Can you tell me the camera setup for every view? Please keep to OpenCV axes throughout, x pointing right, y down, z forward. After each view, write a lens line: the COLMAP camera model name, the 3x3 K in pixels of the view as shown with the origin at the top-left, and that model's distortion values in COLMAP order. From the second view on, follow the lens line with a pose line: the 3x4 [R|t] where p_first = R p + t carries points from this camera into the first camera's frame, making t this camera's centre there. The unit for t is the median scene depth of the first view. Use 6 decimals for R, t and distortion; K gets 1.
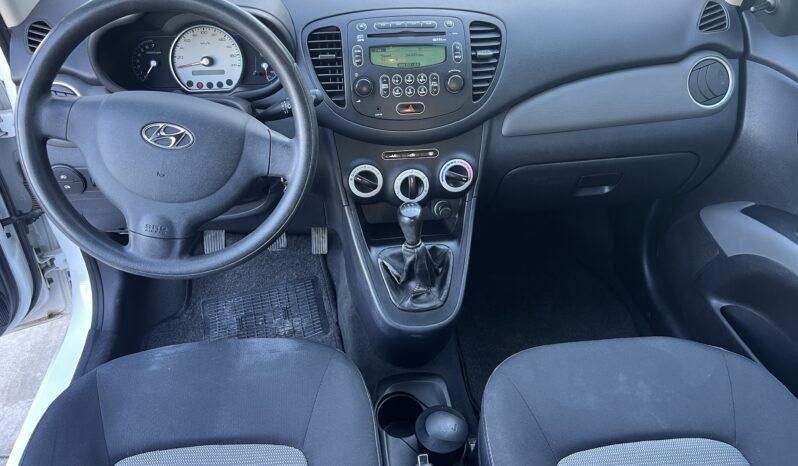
lens RADIAL K [[584.4, 0, 399.0], [0, 584.4, 233.0], [0, 0, 1]] dist [0.000772, -0.001767]
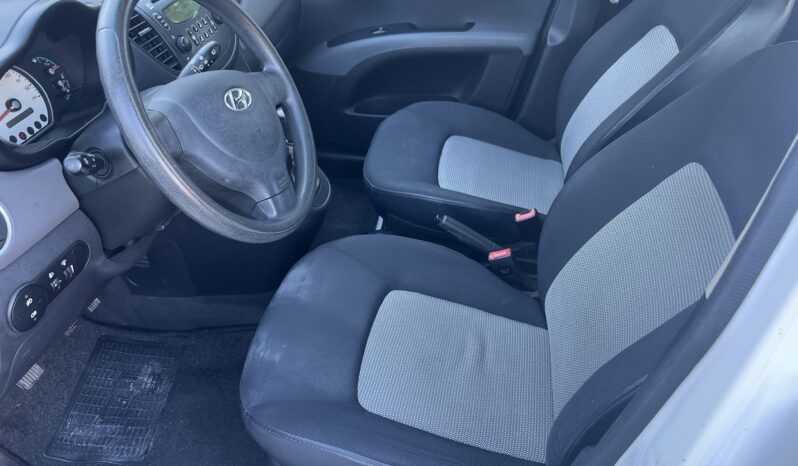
lens RADIAL K [[584.4, 0, 399.0], [0, 584.4, 233.0], [0, 0, 1]] dist [0.000772, -0.001767]
pose [[0.298619, -0.605748, 0.737493, -0.857452], [0.584603, 0.726907, 0.360341, -0.141463], [-0.754364, 0.323537, 0.571190, 0.189899]]
